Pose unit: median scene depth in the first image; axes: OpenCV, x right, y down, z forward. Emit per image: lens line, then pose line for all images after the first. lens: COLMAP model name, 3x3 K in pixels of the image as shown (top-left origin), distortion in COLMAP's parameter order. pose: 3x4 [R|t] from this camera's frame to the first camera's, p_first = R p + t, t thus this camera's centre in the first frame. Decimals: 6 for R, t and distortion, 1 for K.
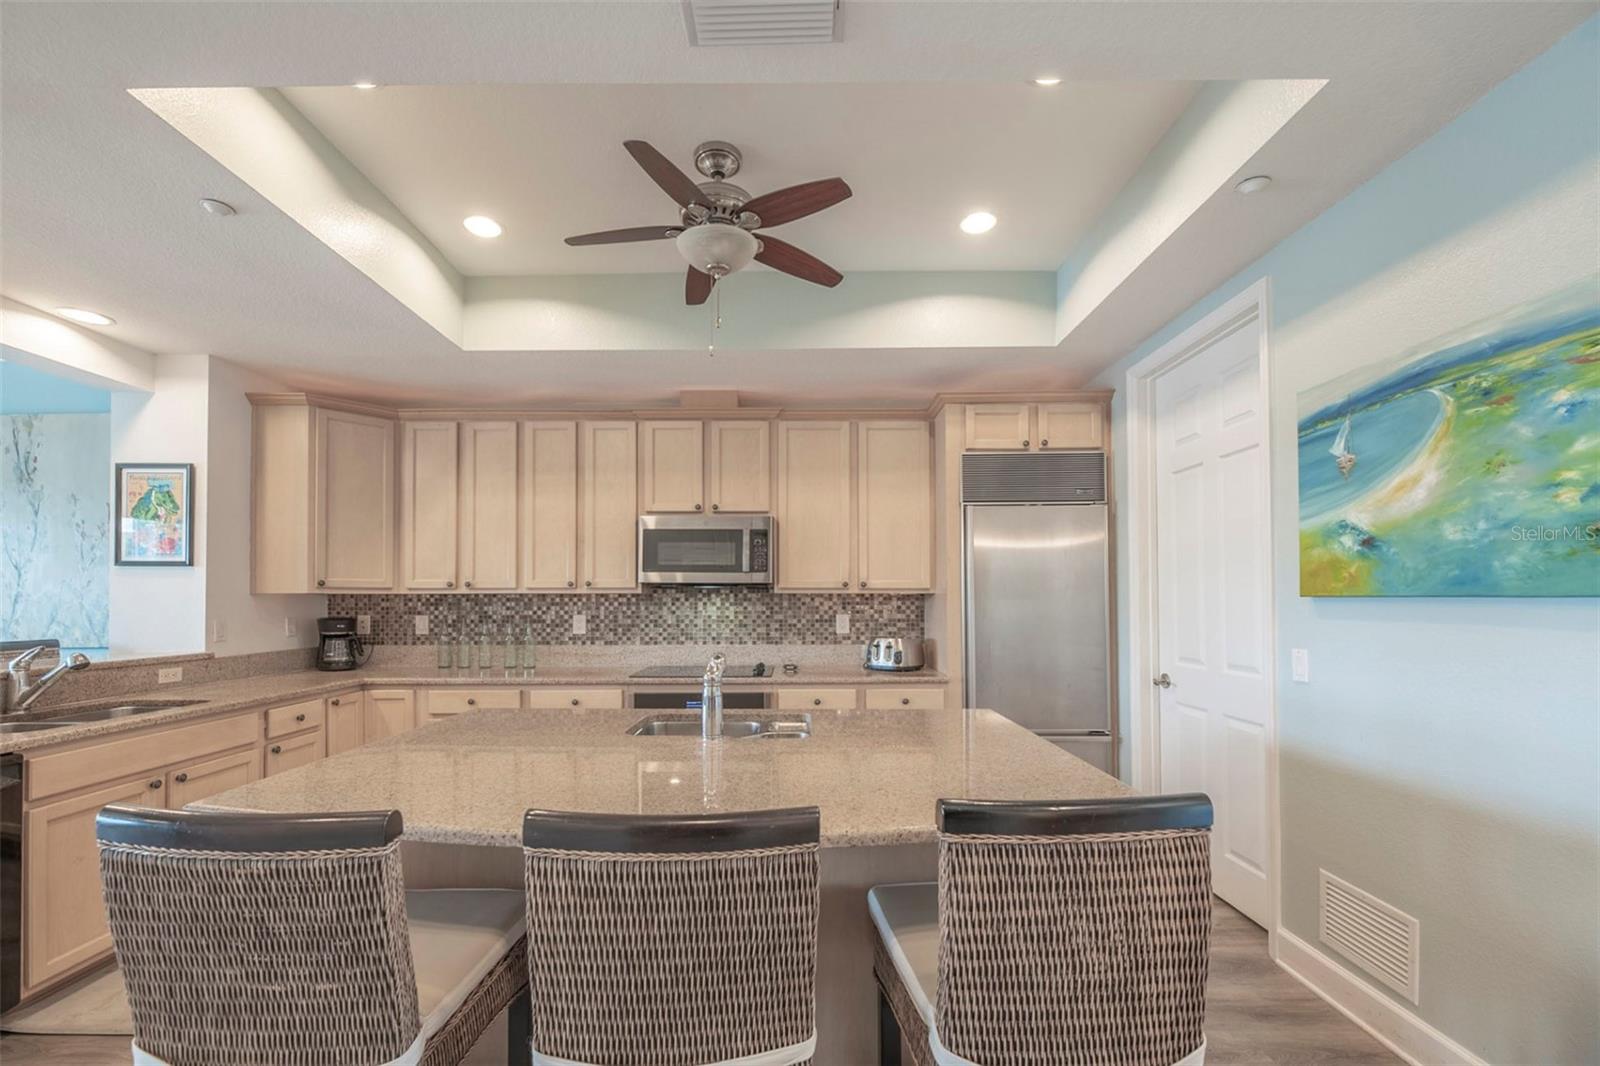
lens RADIAL K [[653.2, 0, 796.4], [0, 653.2, 590.1], [0, 0, 1]] dist [0.000932, -0.000107]
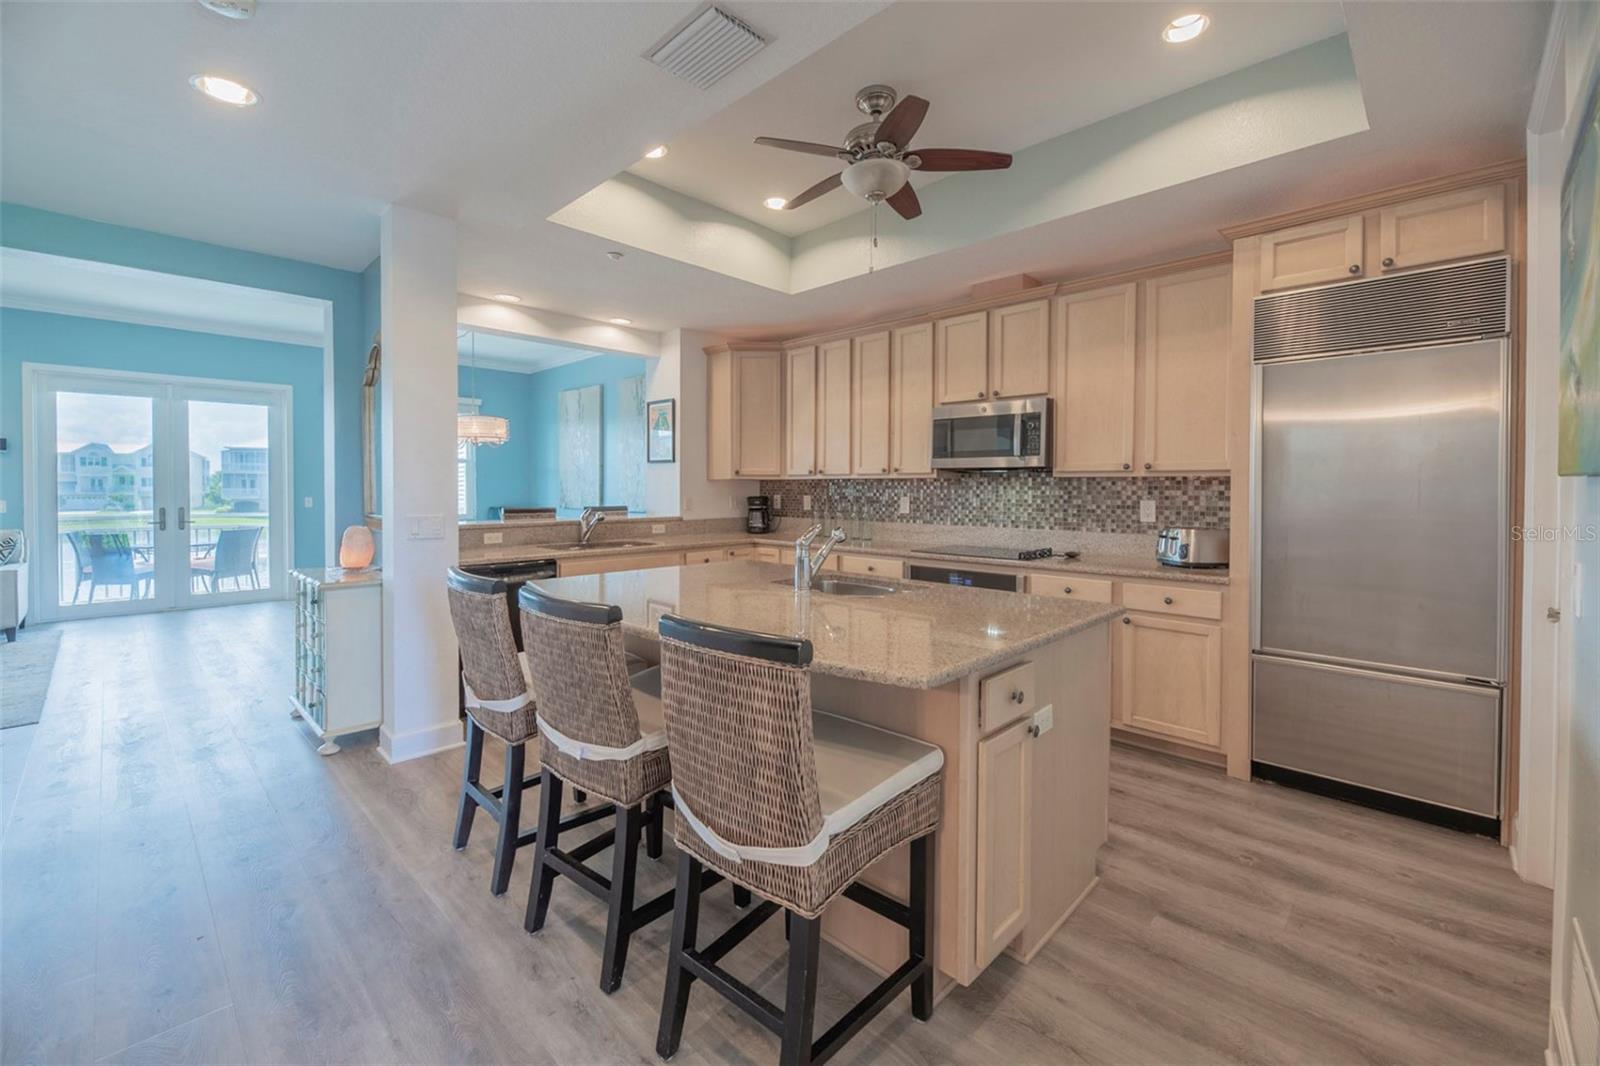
lens RADIAL K [[661.5, 0, 806.6], [0, 661.5, 495.1], [0, 0, 1]] dist [0.001868, 0.000323]
pose [[0.727879, 0.012293, -0.685595, 0.367899], [0.007876, 0.999623, 0.026286, 0.002925], [0.685660, -0.024533, 0.727508, 0.032849]]
